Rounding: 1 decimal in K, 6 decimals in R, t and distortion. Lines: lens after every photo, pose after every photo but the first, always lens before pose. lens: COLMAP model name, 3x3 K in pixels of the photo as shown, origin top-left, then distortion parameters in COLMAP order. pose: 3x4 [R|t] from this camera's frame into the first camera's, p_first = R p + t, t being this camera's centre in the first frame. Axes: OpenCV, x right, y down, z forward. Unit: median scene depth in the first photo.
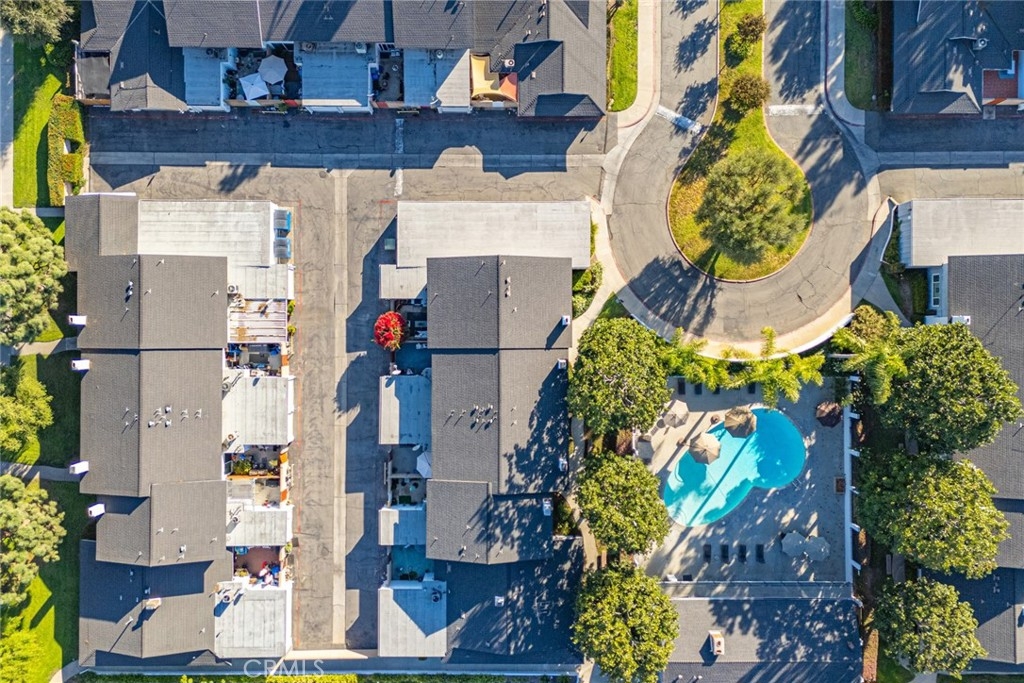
lens RADIAL K [[762.8, 0, 512.0], [0, 762.8, 341.5], [0, 0, 1]] dist [0.038743, -0.005187]
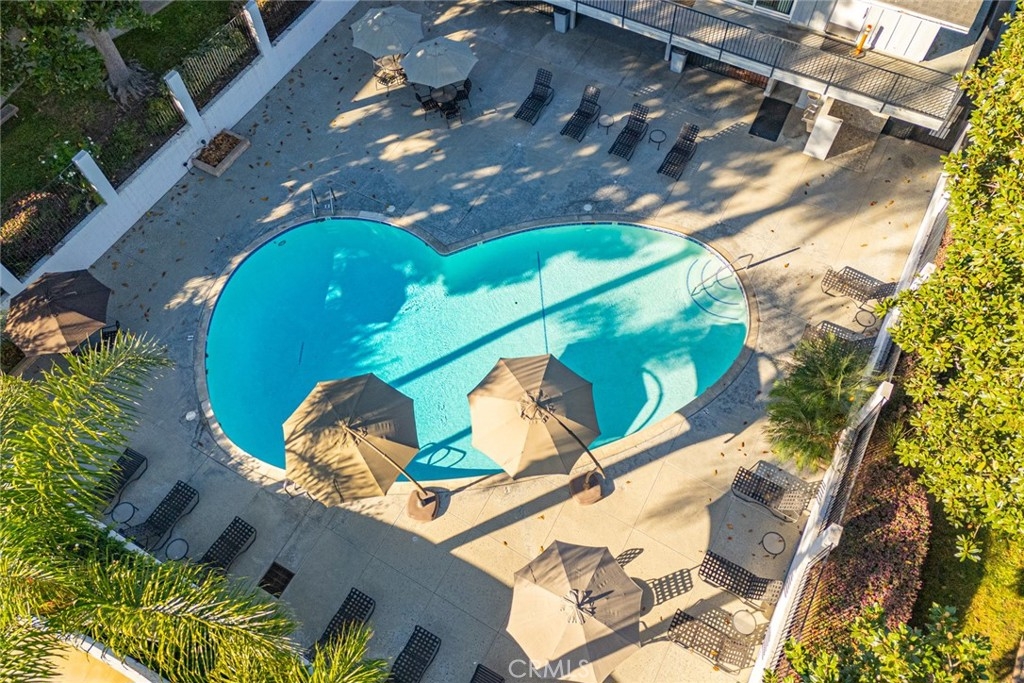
lens RADIAL K [[718.7, 0, 535.8], [0, 718.7, 334.5], [0, 0, 1]] dist [0.043175, -0.053306]
pose [[-0.873710, -0.415187, 0.253477, 0.199906], [0.486436, -0.749250, 0.449449, 0.055527], [0.003312, 0.515988, 0.856589, 0.776017]]
